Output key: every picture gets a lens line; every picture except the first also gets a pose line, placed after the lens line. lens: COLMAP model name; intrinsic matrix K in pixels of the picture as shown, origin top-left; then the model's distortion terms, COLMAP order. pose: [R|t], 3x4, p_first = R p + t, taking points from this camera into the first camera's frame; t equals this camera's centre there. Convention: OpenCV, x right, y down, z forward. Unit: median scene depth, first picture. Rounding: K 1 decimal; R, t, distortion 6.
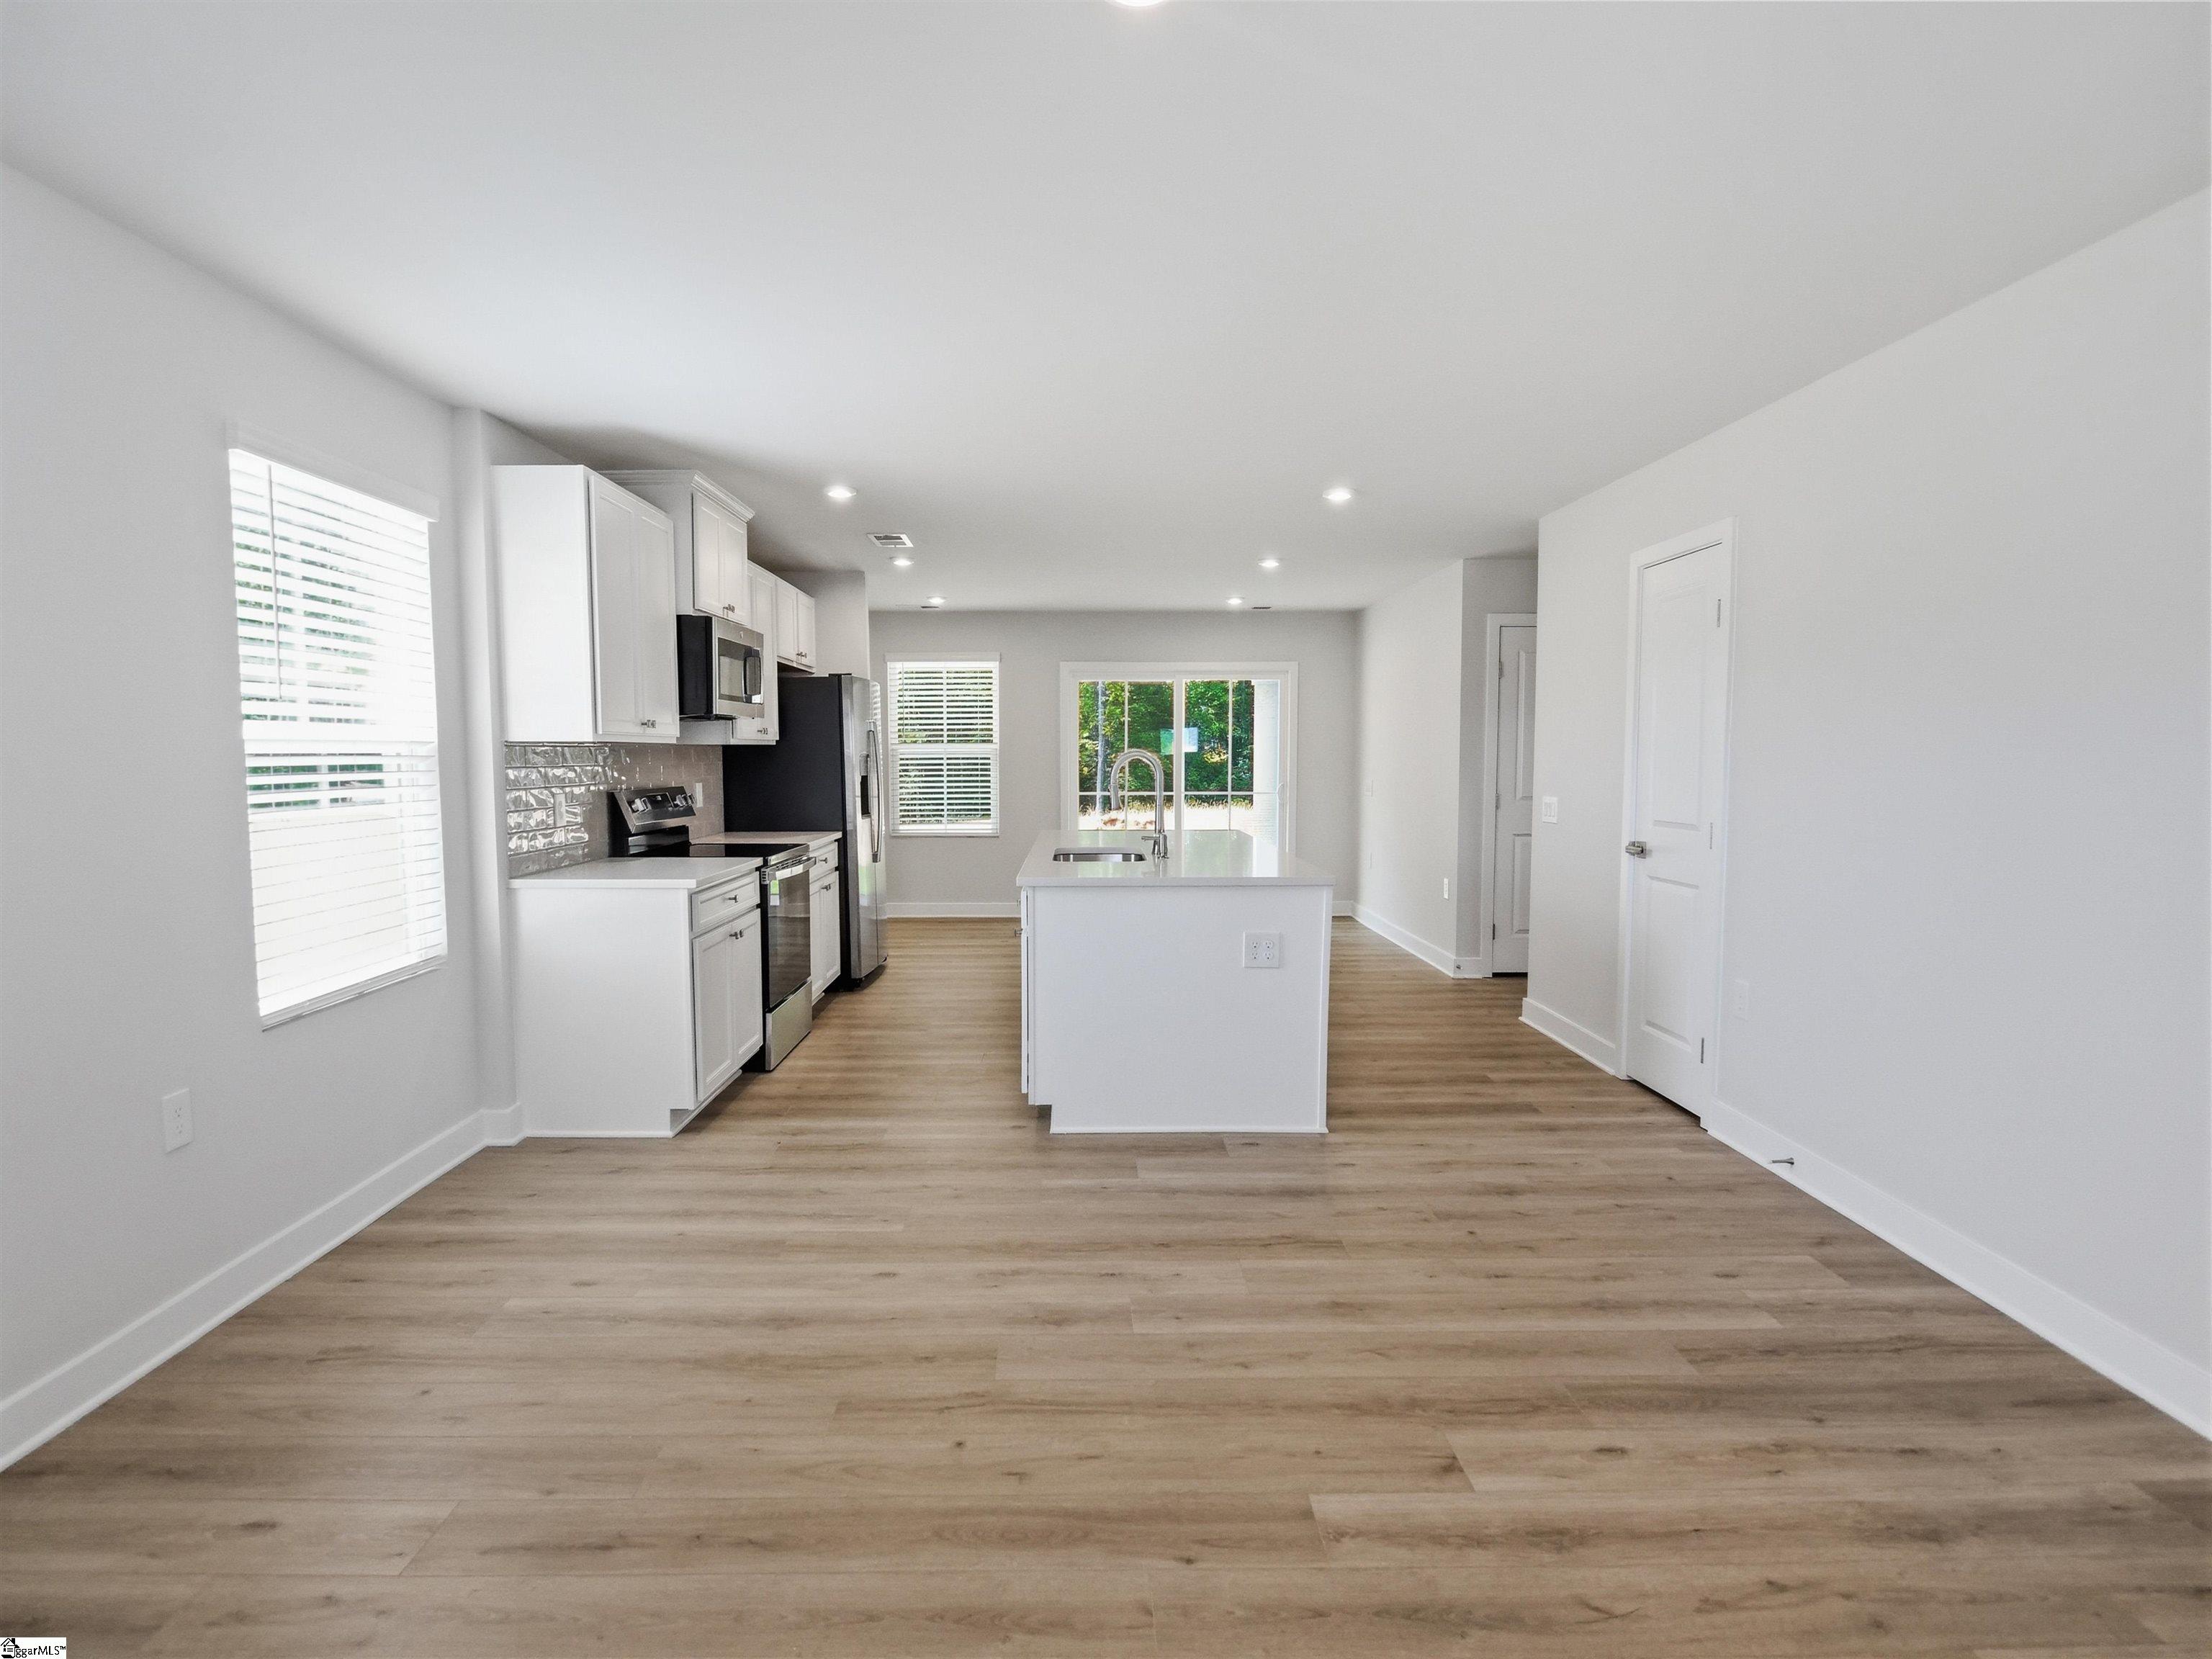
lens RADIAL K [[1192.5, 0, 1104.5], [0, 1192.5, 837.1], [0, 0, 1]] dist [-0.003390, -0.004102]
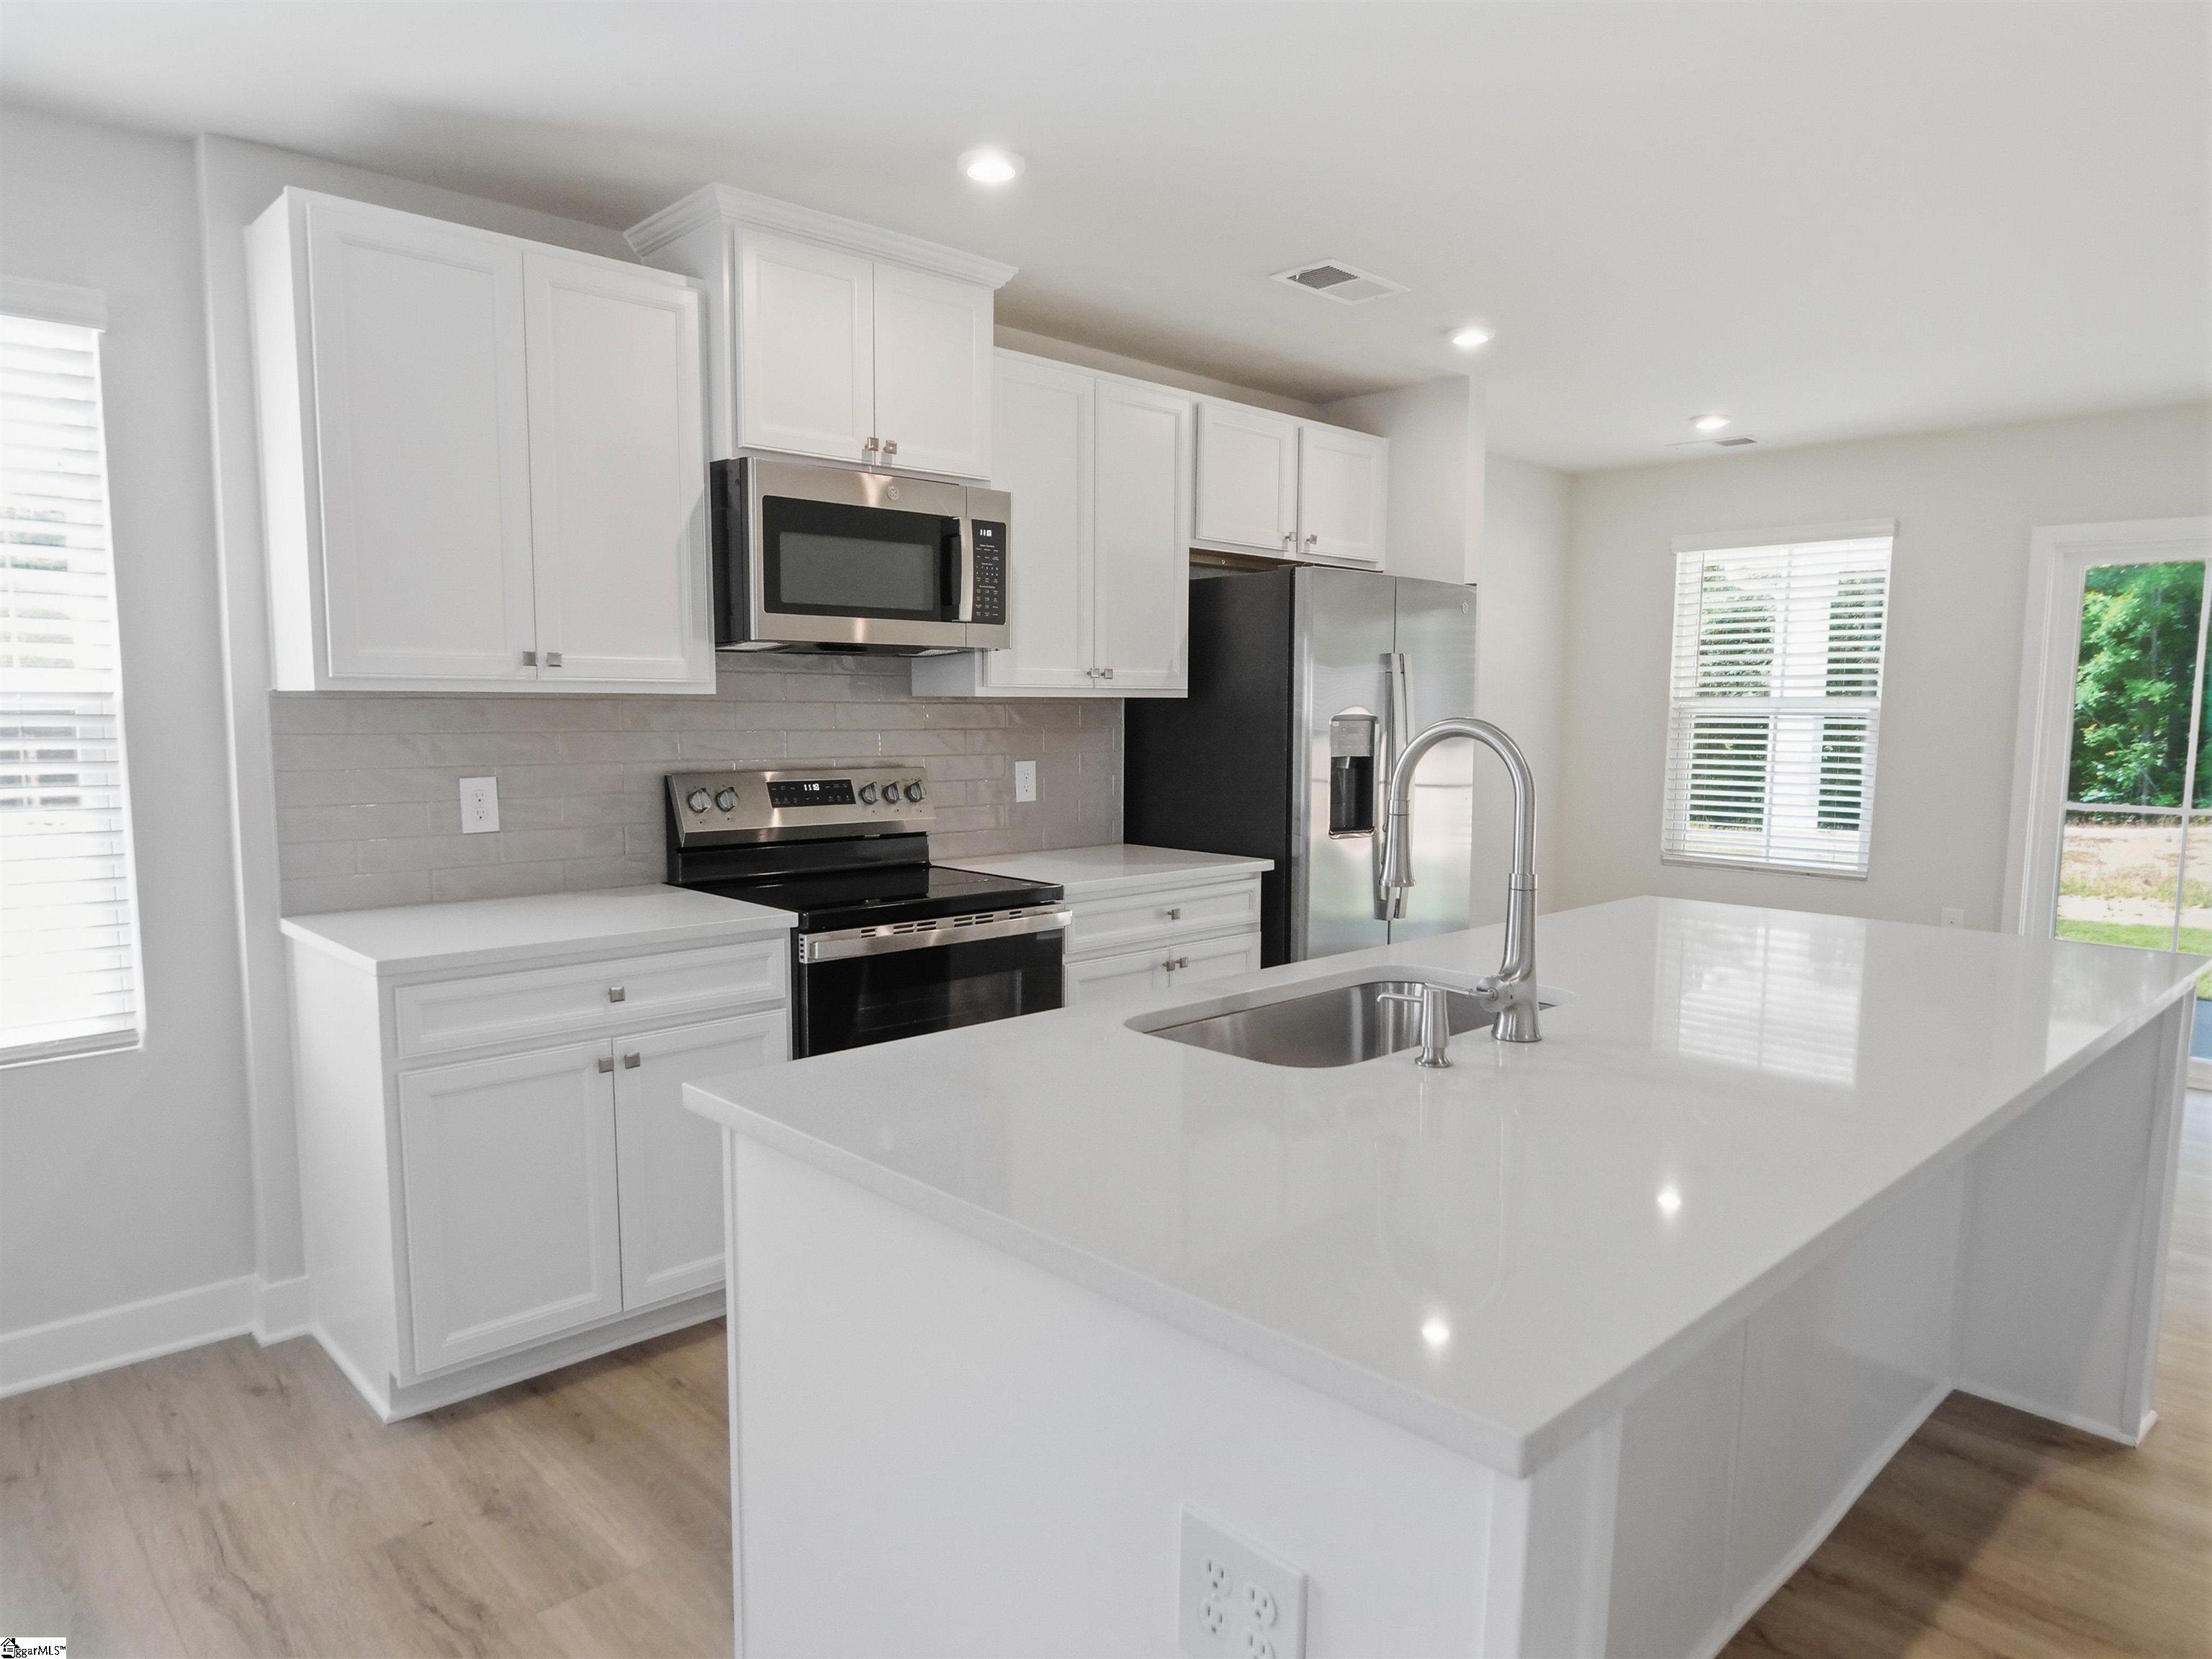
lens RADIAL K [[1402.7, 0, 1109.8], [0, 1402.7, 862.2], [0, 0, 1]] dist [-0.020451, 0.000431]
pose [[0.682741, 0.087174, -0.725442, 0.308406], [-0.058781, 0.996192, 0.064388, -0.065036], [0.728292, -0.001318, 0.685265, 0.829075]]
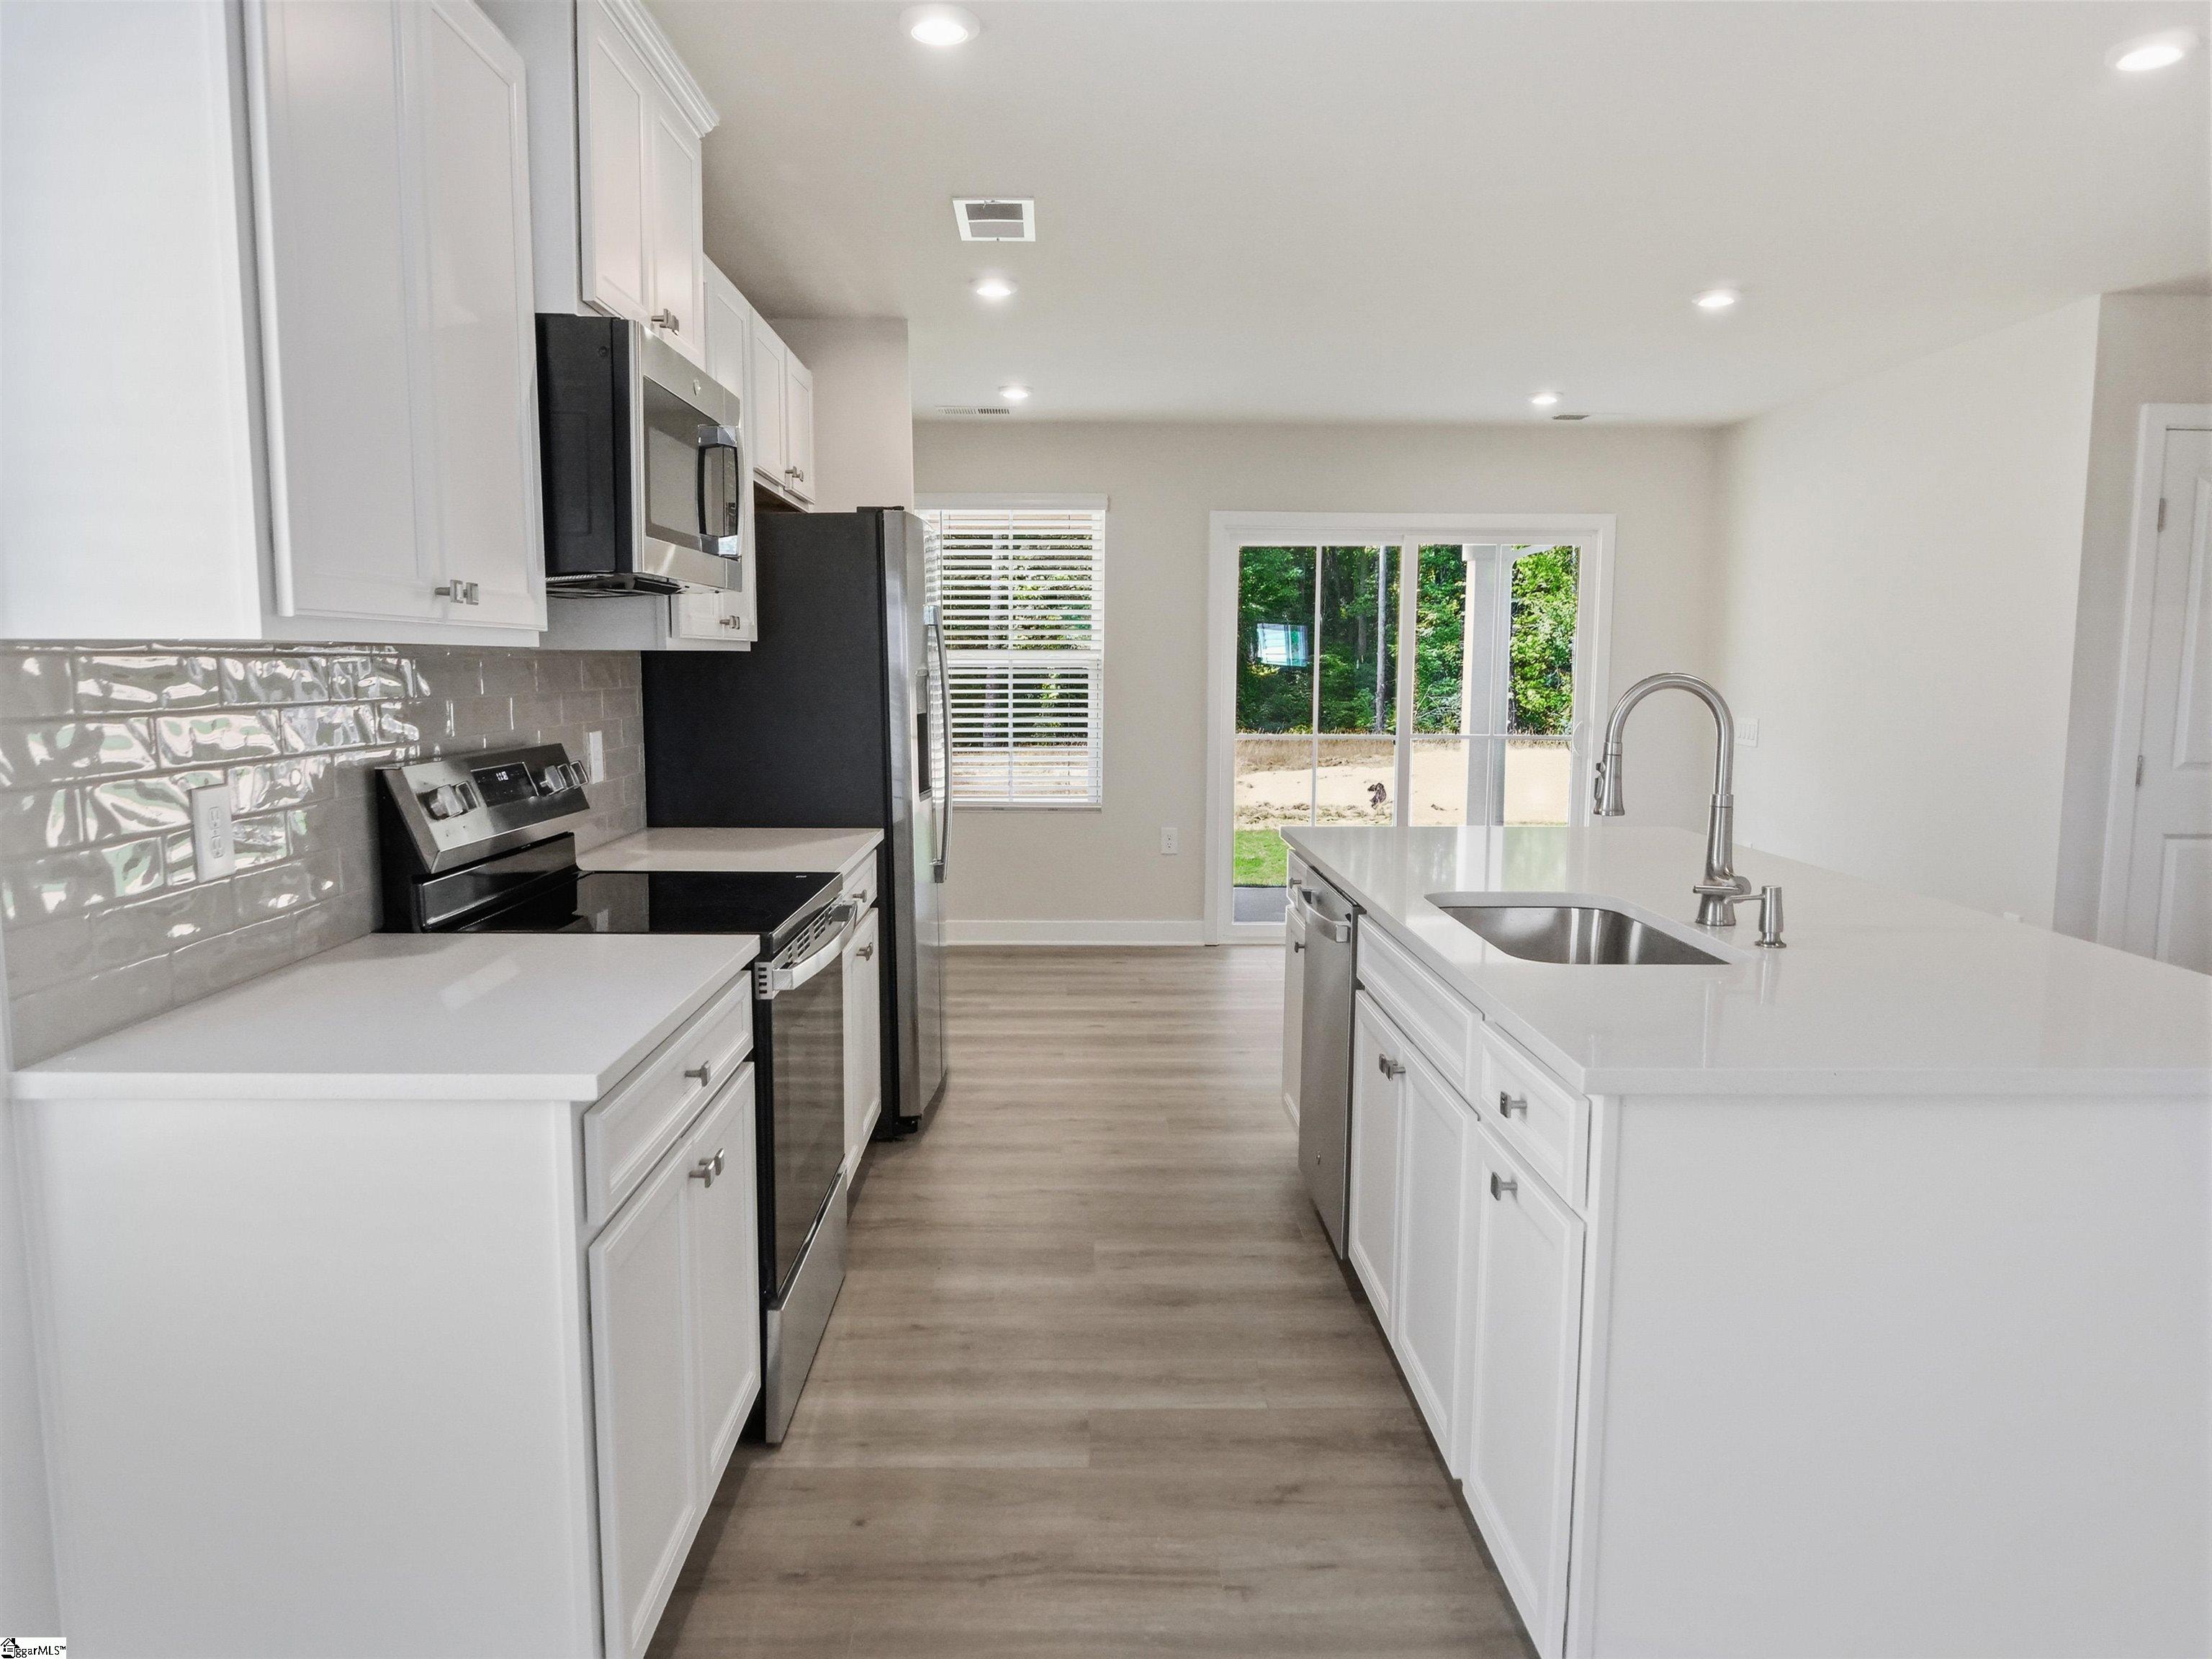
lens RADIAL K [[1502.2, 0, 1107.5], [0, 1502.2, 844.5], [0, 0, 1]] dist [-0.005397, -0.001797]
pose [[0.999979, 0.005320, 0.003609, -0.210011], [-0.005495, 0.998730, 0.050088, -0.048118], [-0.003338, -0.050107, 0.998738, 0.607937]]
